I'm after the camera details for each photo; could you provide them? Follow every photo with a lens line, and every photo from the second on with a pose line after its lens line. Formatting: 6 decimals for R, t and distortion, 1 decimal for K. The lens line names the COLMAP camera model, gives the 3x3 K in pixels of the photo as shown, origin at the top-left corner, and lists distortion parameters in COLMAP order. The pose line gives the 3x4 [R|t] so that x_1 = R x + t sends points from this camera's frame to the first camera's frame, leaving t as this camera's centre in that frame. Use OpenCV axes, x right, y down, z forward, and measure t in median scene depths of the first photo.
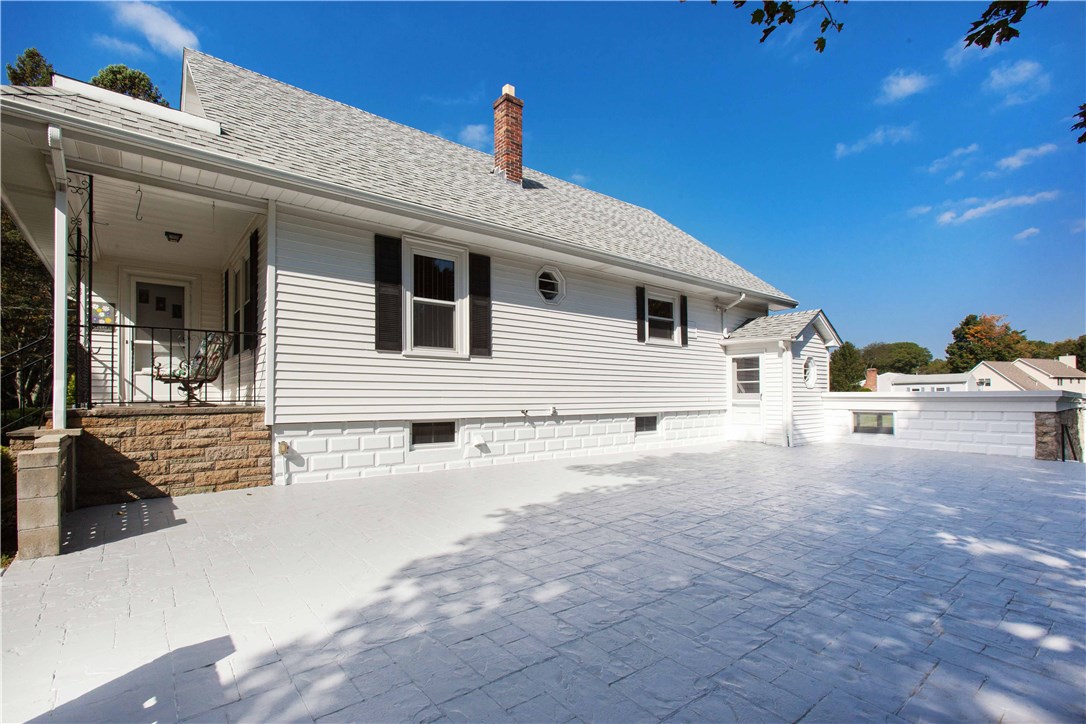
lens RADIAL K [[511.1, 0, 528.0], [0, 511.1, 407.9], [0, 0, 1]] dist [-0.049725, 0.001484]
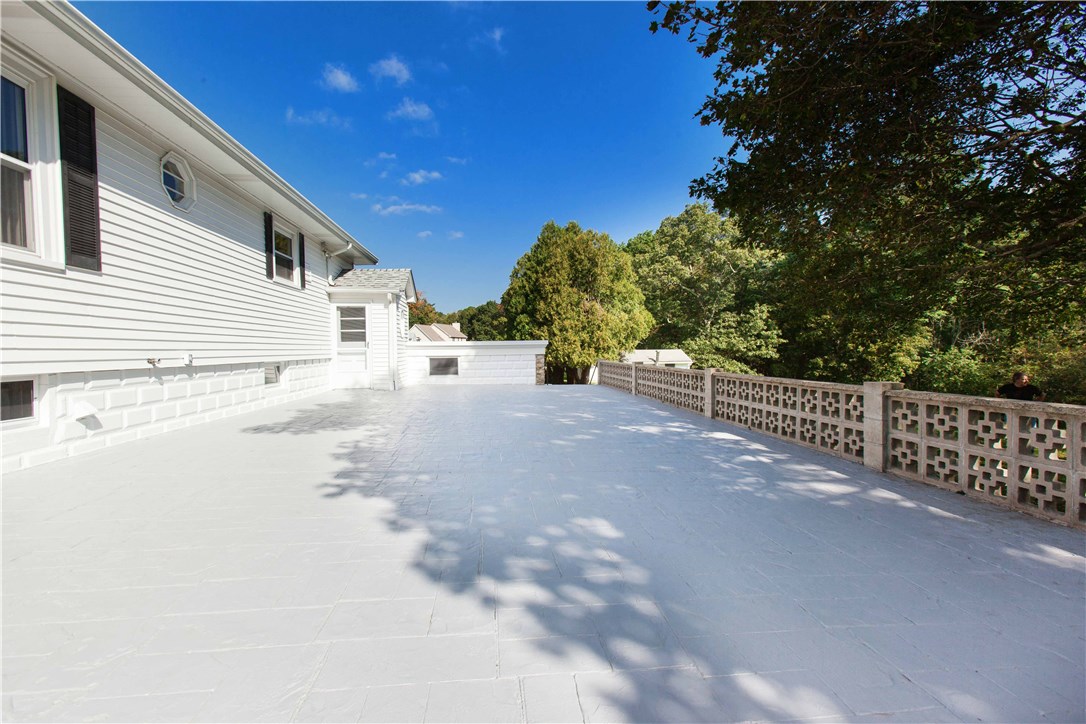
lens RADIAL K [[484.2, 0, 547.7], [0, 484.2, 365.4], [0, 0, 1]] dist [-0.011036, 0.008014]
pose [[0.499870, -0.029172, 0.865609, -0.285164], [0.024727, 0.999506, 0.019405, 0.012833], [-0.865747, 0.011704, 0.500345, 0.222973]]
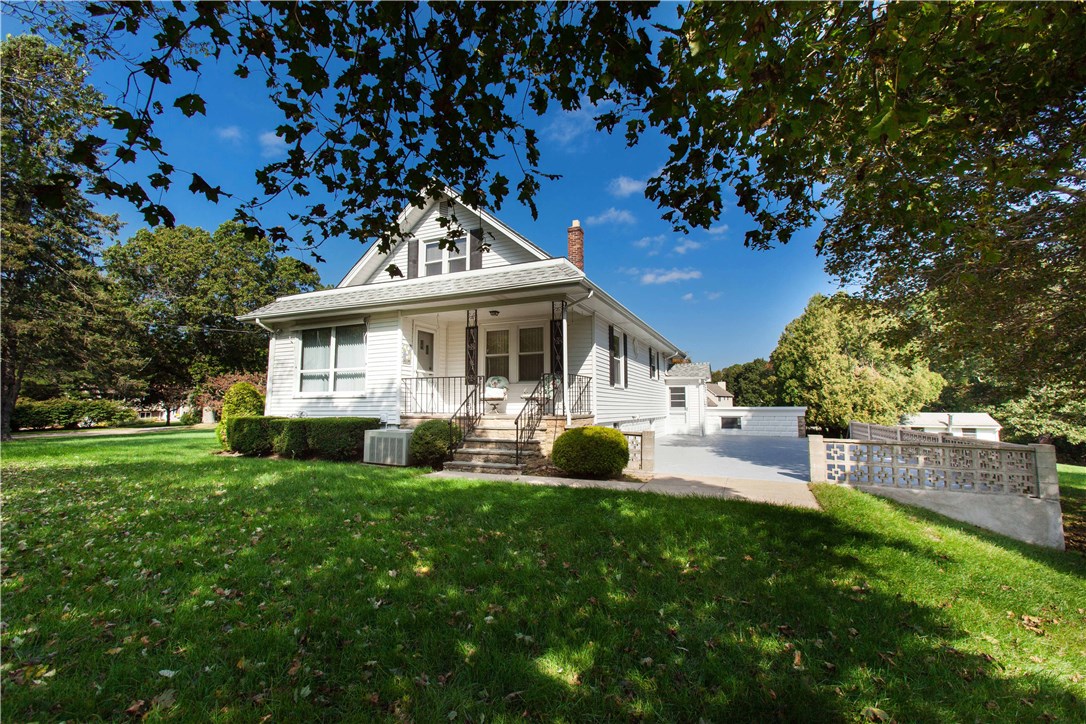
lens RADIAL K [[484.2, 0, 541.5], [0, 484.2, 360.6], [0, 0, 1]] dist [-0.011036, 0.008014]
pose [[0.873197, 0.054626, 0.484296, -1.082700], [0.002626, 0.993157, -0.116759, 0.008832], [-0.487360, 0.103225, 0.867079, -0.347124]]
